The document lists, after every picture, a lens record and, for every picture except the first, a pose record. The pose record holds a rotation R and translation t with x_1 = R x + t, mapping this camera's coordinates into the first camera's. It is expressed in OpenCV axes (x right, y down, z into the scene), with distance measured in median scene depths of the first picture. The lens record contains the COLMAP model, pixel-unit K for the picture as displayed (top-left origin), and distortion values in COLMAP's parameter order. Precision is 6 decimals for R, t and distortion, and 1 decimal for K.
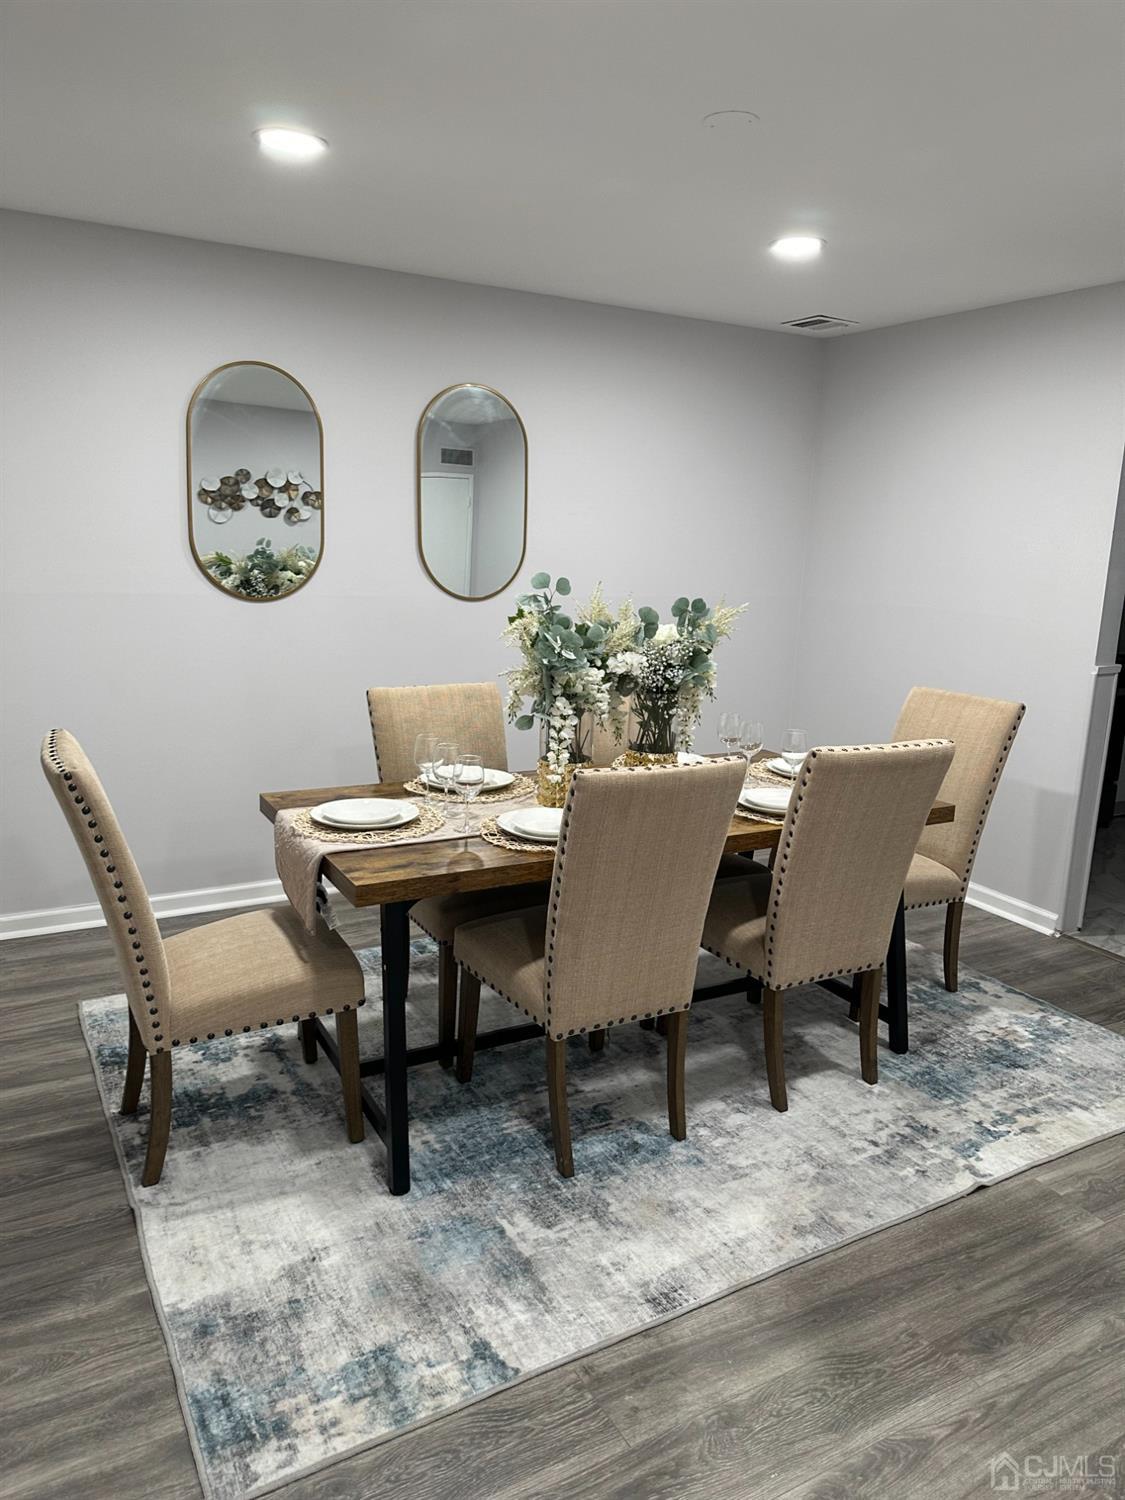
lens RADIAL K [[1056.4, 0, 558.8], [0, 1056.4, 751.0], [0, 0, 1]] dist [0.056183, -0.052526]
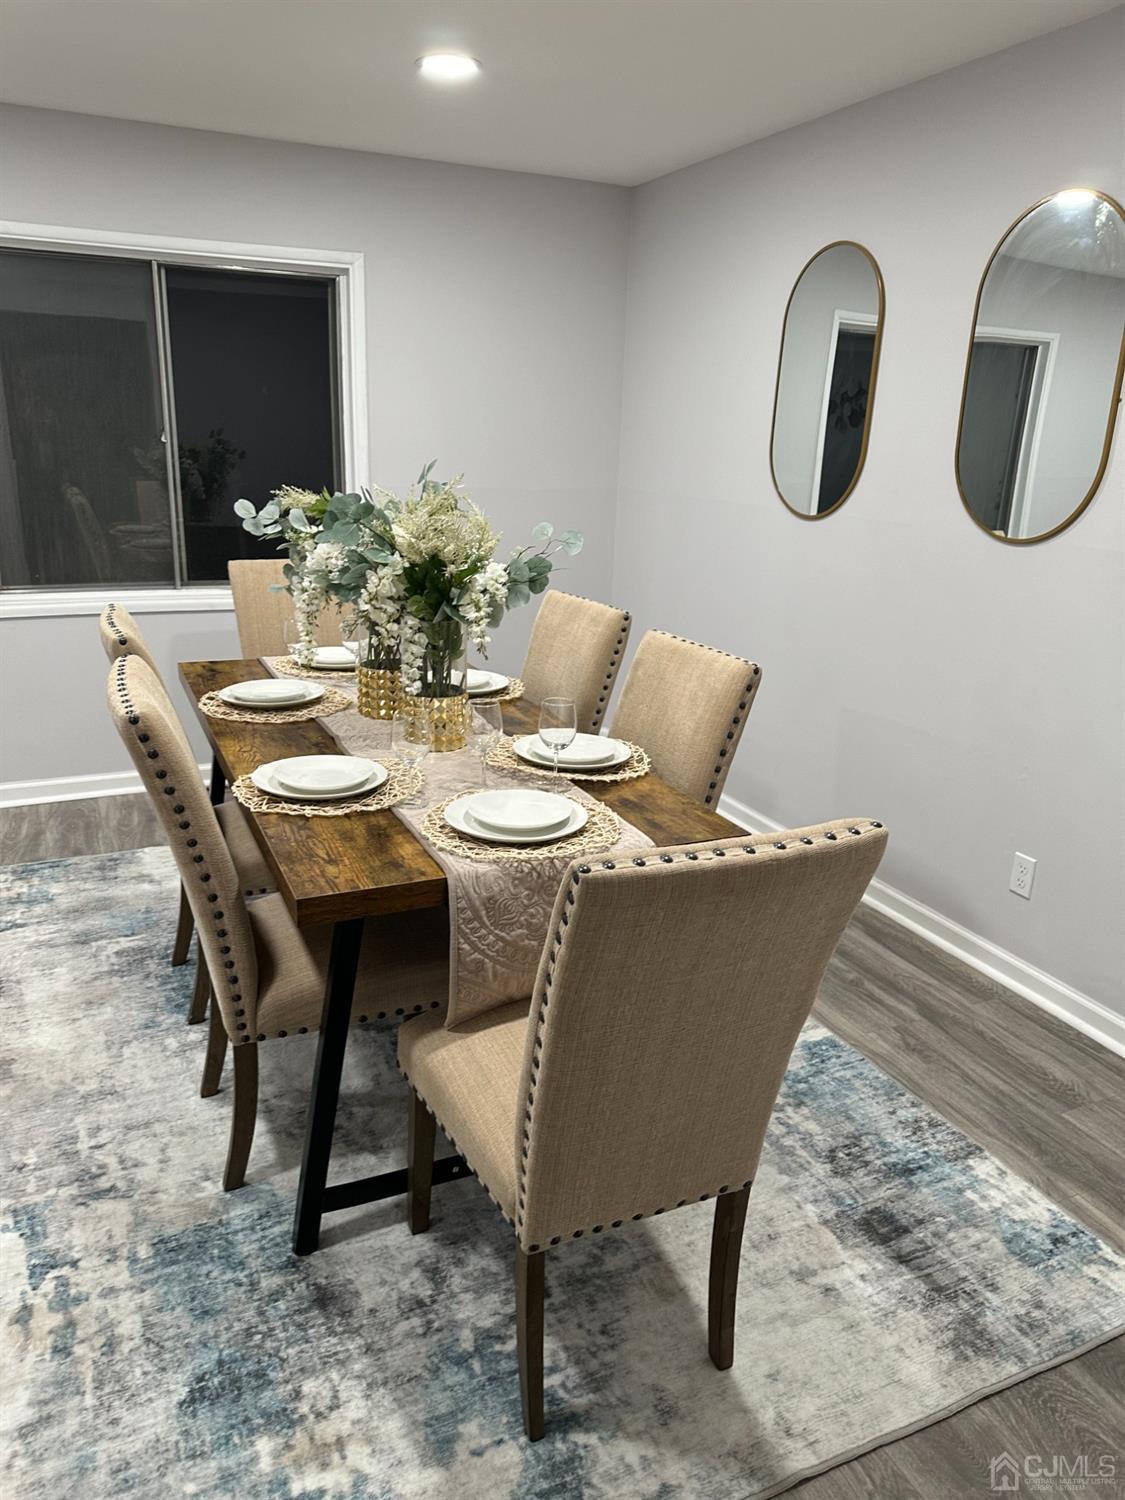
lens RADIAL K [[1056.4, 0, 556.9], [0, 1056.4, 752.0], [0, 0, 1]] dist [0.056183, -0.052526]
pose [[-0.084733, 0.245431, -0.965704, 0.919081], [-0.234338, 0.937096, 0.258721, -0.196905], [0.968455, 0.248224, -0.021889, 1.199493]]
